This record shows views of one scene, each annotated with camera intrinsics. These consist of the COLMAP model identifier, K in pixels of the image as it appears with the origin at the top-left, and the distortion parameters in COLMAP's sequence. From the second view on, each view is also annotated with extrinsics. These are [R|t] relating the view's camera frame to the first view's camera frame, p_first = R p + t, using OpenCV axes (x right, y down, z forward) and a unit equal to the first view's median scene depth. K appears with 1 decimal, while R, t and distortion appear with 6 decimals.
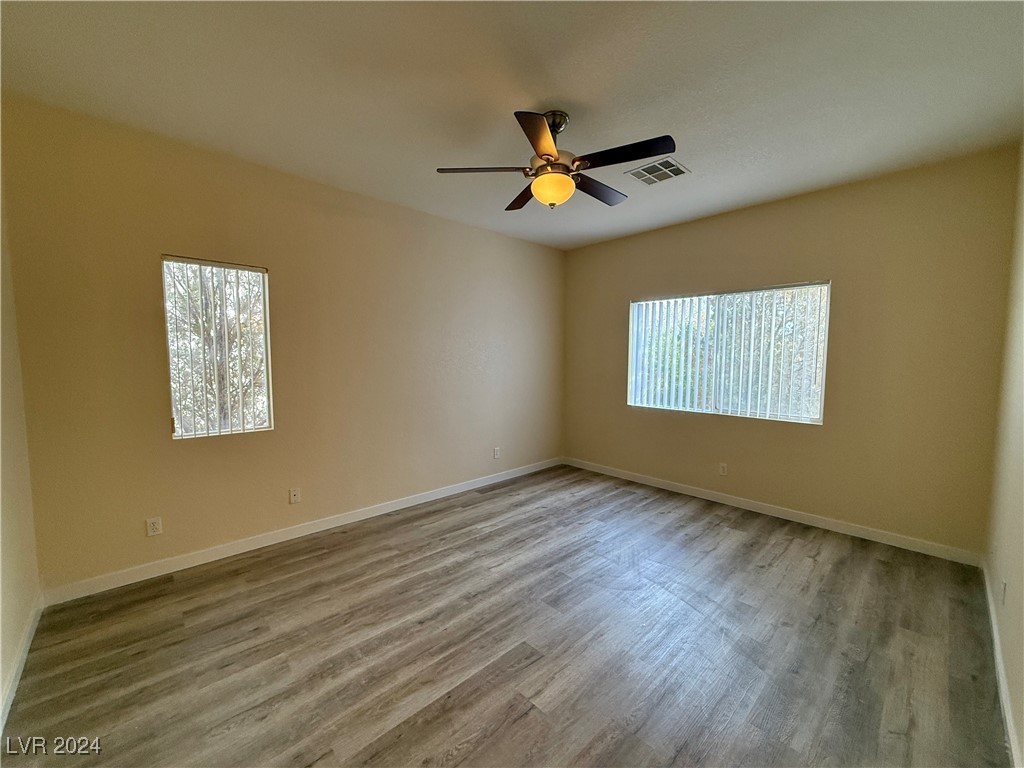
lens RADIAL K [[408.3, 0, 512.1], [0, 408.3, 386.4], [0, 0, 1]] dist [-0.000424, 0.000549]
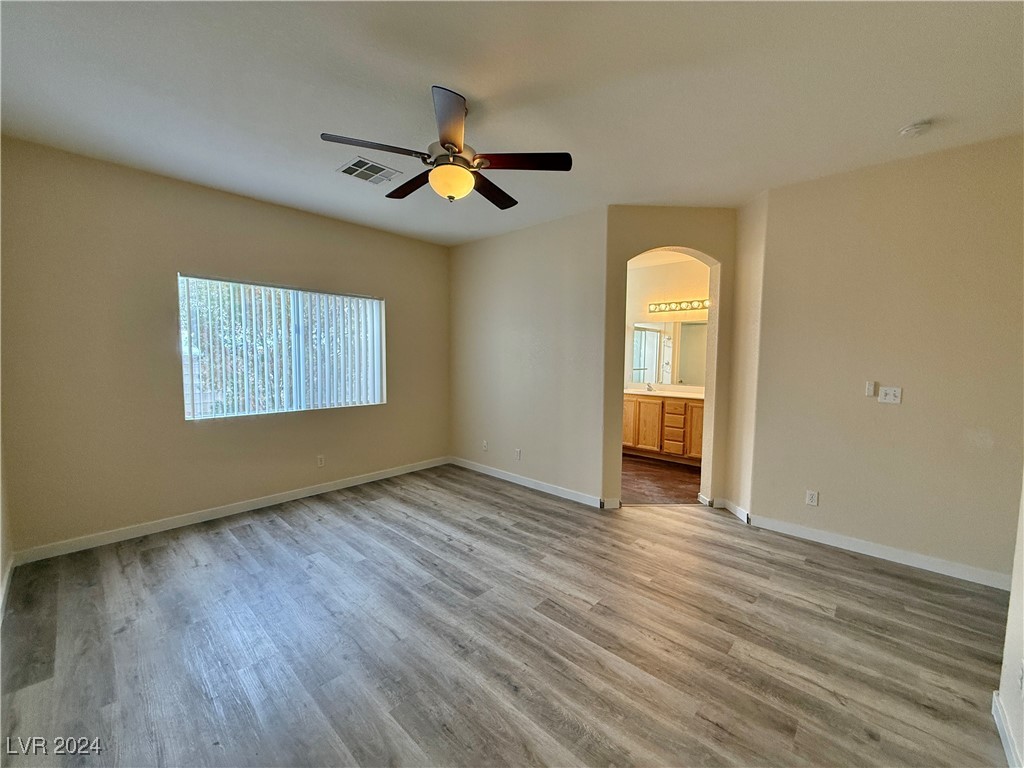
lens RADIAL K [[408.3, 0, 513.2], [0, 408.3, 383.7], [0, 0, 1]] dist [-0.000424, 0.000549]
pose [[-0.068924, -0.076224, 0.994706, -0.652189], [0.064489, 0.994651, 0.080688, -0.055042], [-0.995535, 0.069709, -0.063639, 0.680472]]
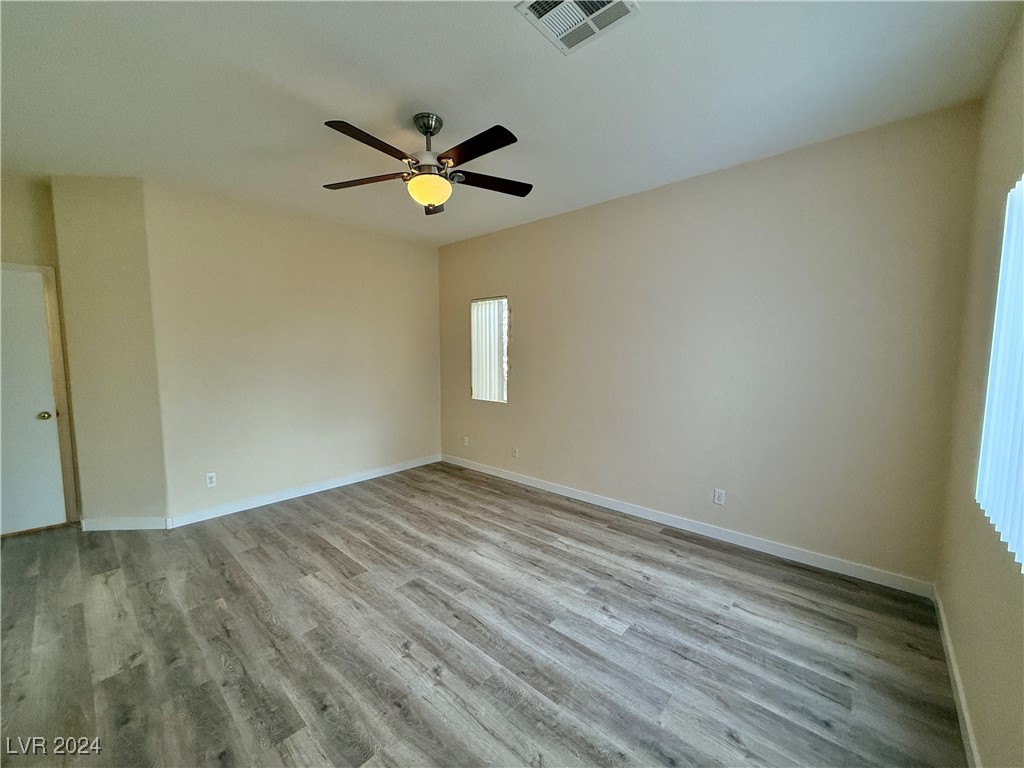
lens RADIAL K [[408.3, 0, 511.2], [0, 408.3, 386.3], [0, 0, 1]] dist [-0.000424, 0.000549]
pose [[0.079570, 0.080773, -0.993551, 0.833529], [-0.074120, 0.994432, 0.074908, -0.062895], [0.994070, 0.067682, 0.085114, 0.820887]]
